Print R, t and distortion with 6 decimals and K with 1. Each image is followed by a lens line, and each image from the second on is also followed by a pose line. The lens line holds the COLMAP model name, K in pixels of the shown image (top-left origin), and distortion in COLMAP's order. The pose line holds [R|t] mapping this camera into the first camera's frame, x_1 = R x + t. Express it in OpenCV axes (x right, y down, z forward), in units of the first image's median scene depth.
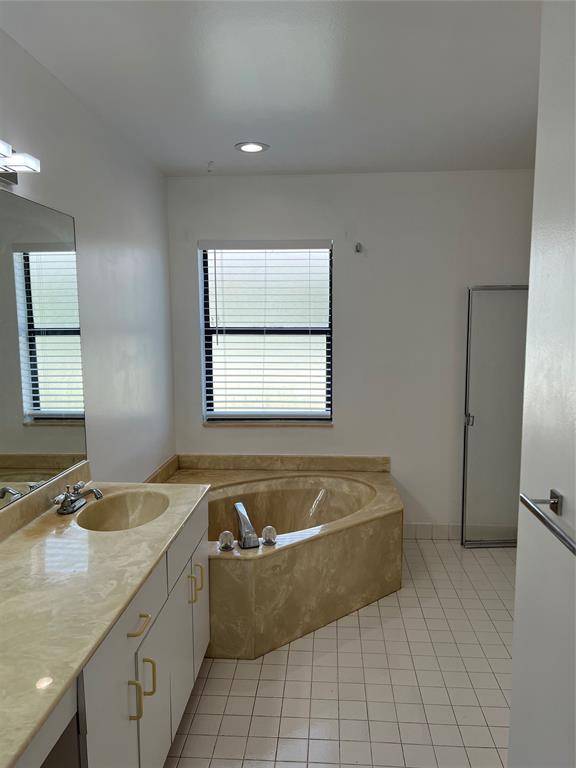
lens RADIAL K [[573.8, 0, 292.7], [0, 573.8, 387.4], [0, 0, 1]] dist [0.060203, -0.065391]
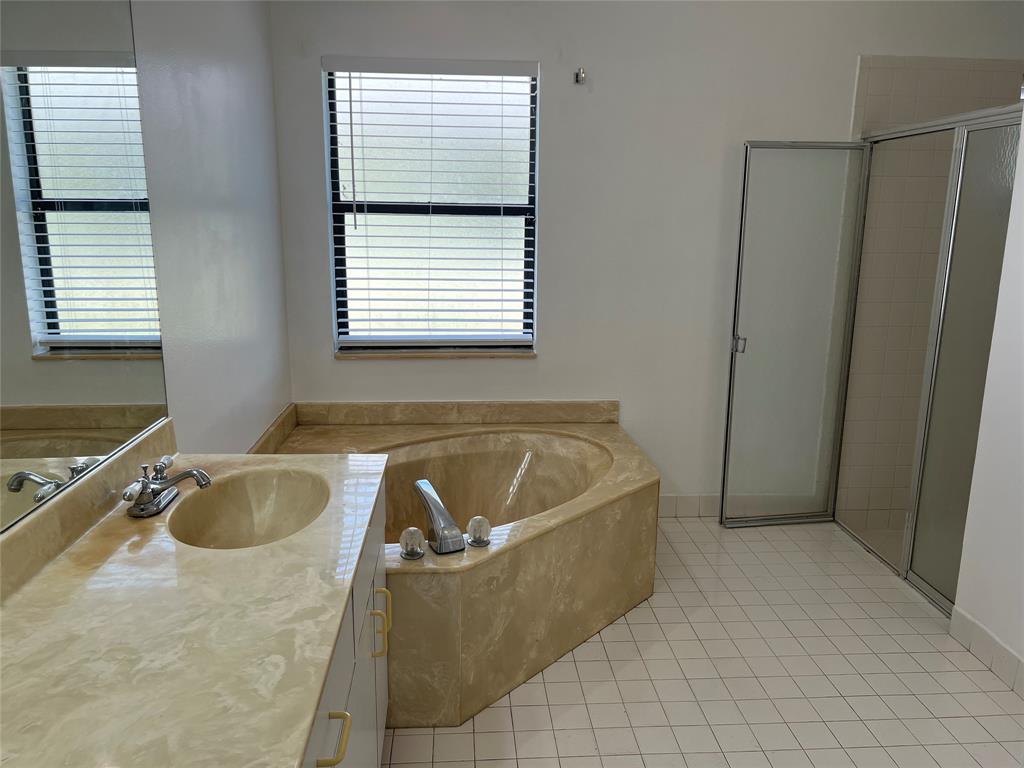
lens RADIAL K [[765.0, 0, 505.2], [0, 765.0, 377.3], [0, 0, 1]] dist [0.060203, -0.065391]
pose [[0.991580, -0.014675, 0.128659, -0.089433], [0.002841, 0.995784, 0.091685, 0.012246], [-0.129462, -0.090547, 0.987442, 0.149253]]
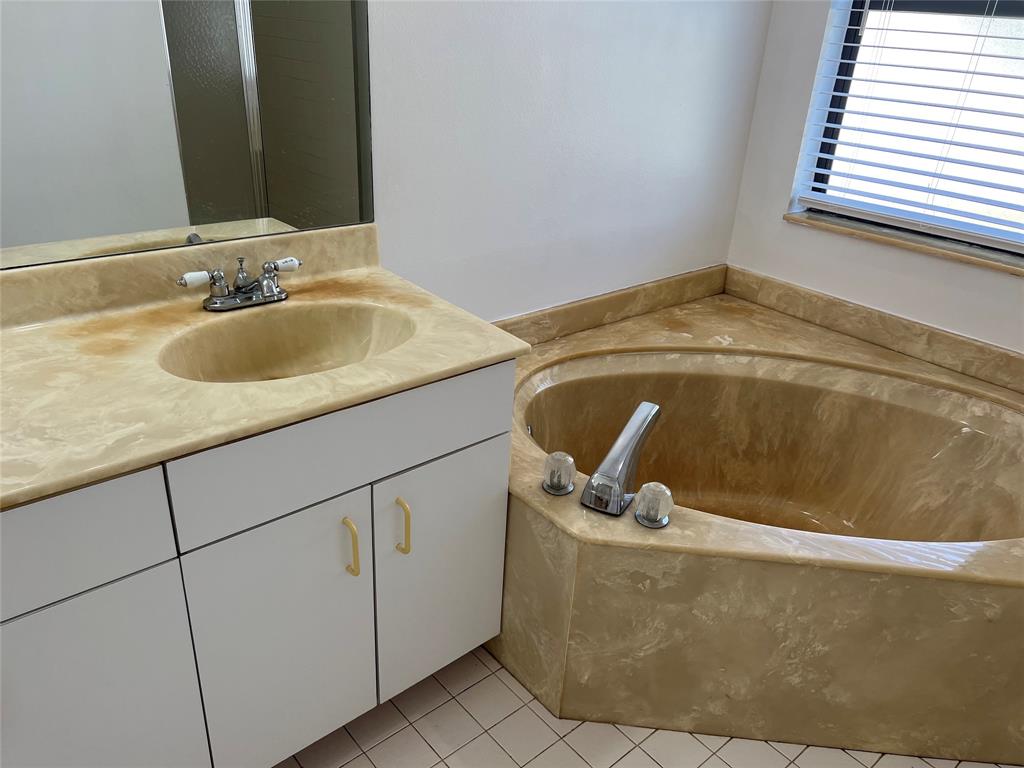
lens RADIAL K [[765.0, 0, 530.6], [0, 765.0, 391.0], [0, 0, 1]] dist [0.060203, -0.065391]
pose [[0.707004, 0.351429, -0.613713, 0.157443], [-0.145562, 0.921526, 0.360003, -0.001739], [0.692067, -0.165191, 0.702677, 0.434437]]
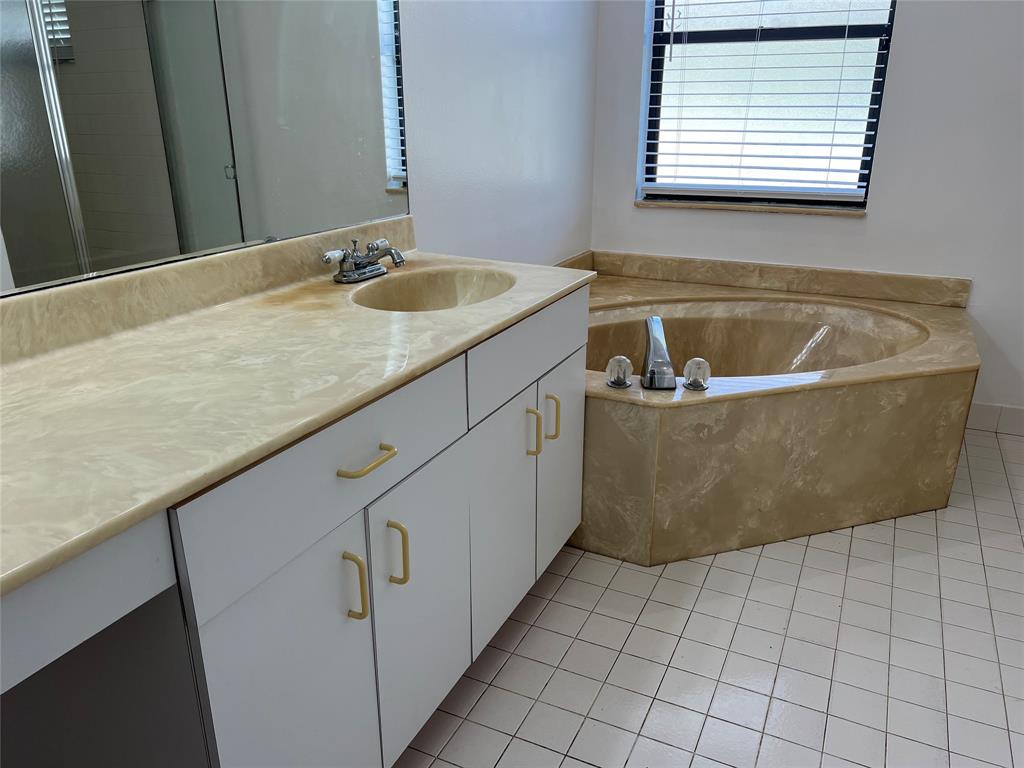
lens RADIAL K [[765.0, 0, 522.5], [0, 765.0, 393.9], [0, 0, 1]] dist [0.060203, -0.065391]
pose [[0.930093, 0.132850, -0.342458, 0.046203], [-0.048805, 0.968735, 0.243250, 0.077813], [0.364067, -0.209531, 0.907497, 0.192078]]
